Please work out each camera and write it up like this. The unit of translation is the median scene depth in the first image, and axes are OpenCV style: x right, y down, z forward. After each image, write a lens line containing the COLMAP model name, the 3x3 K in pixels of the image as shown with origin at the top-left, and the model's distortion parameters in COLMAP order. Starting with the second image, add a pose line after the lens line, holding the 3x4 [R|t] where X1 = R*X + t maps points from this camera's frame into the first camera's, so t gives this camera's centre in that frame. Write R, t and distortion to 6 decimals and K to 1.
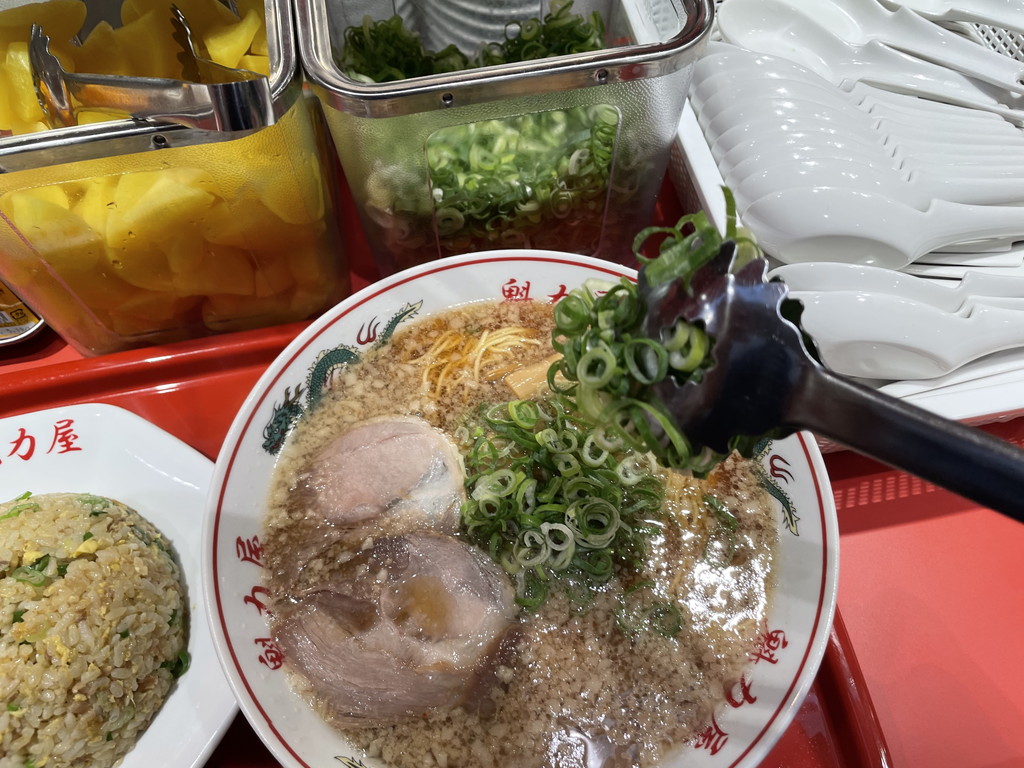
lens RADIAL K [[796.6, 0, 523.9], [0, 796.6, 379.6], [0, 0, 1]] dist [0.060768, -0.119660]
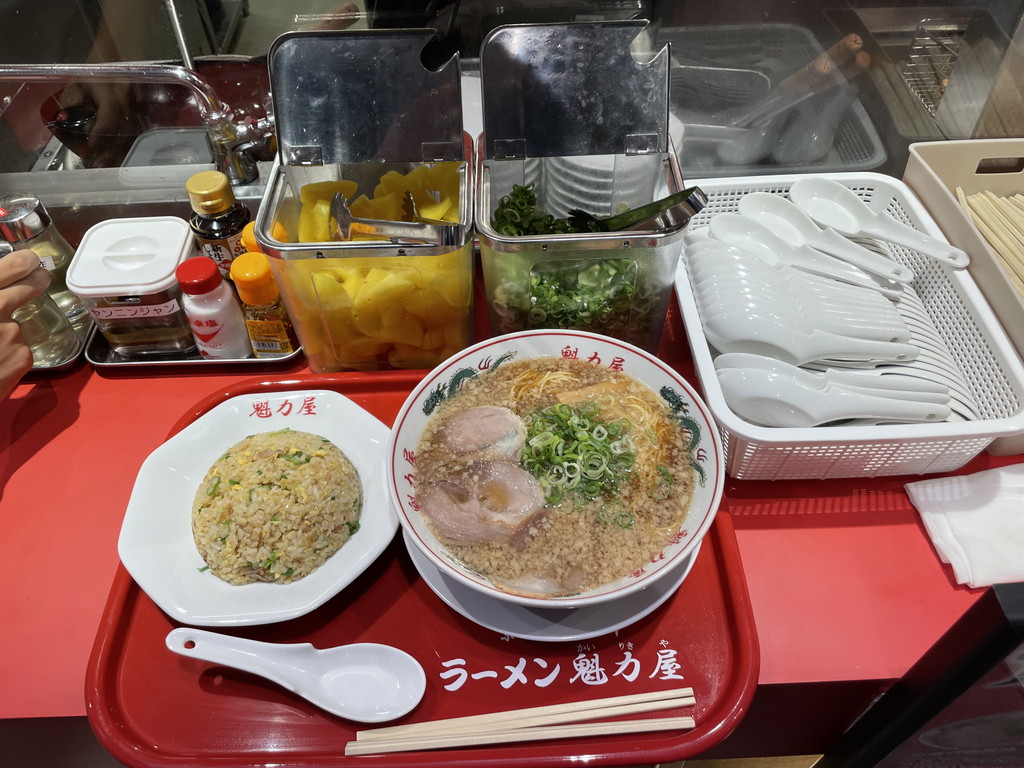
lens RADIAL K [[796.6, 0, 514.7], [0, 796.6, 367.9], [0, 0, 1]] dist [0.060768, -0.119660]
pose [[0.984488, 0.113042, -0.134186, 0.125093], [-0.142343, 0.961723, -0.234153, 0.395033], [0.102581, 0.249621, 0.962895, -0.796059]]
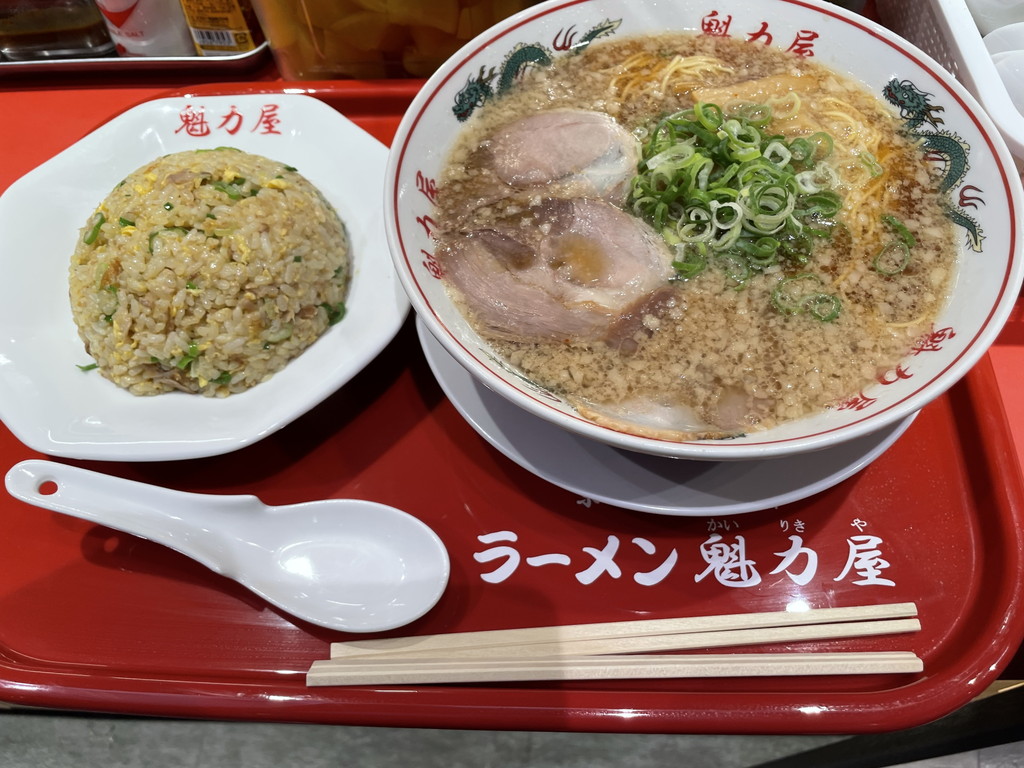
lens RADIAL K [[796.6, 0, 516.1], [0, 796.6, 391.3], [0, 0, 1]] dist [0.060768, -0.119660]
pose [[0.971546, 0.182664, -0.150771, -0.019221], [-0.186440, 0.982403, -0.011176, 0.442661], [0.146077, 0.038967, 0.988505, -0.011398]]
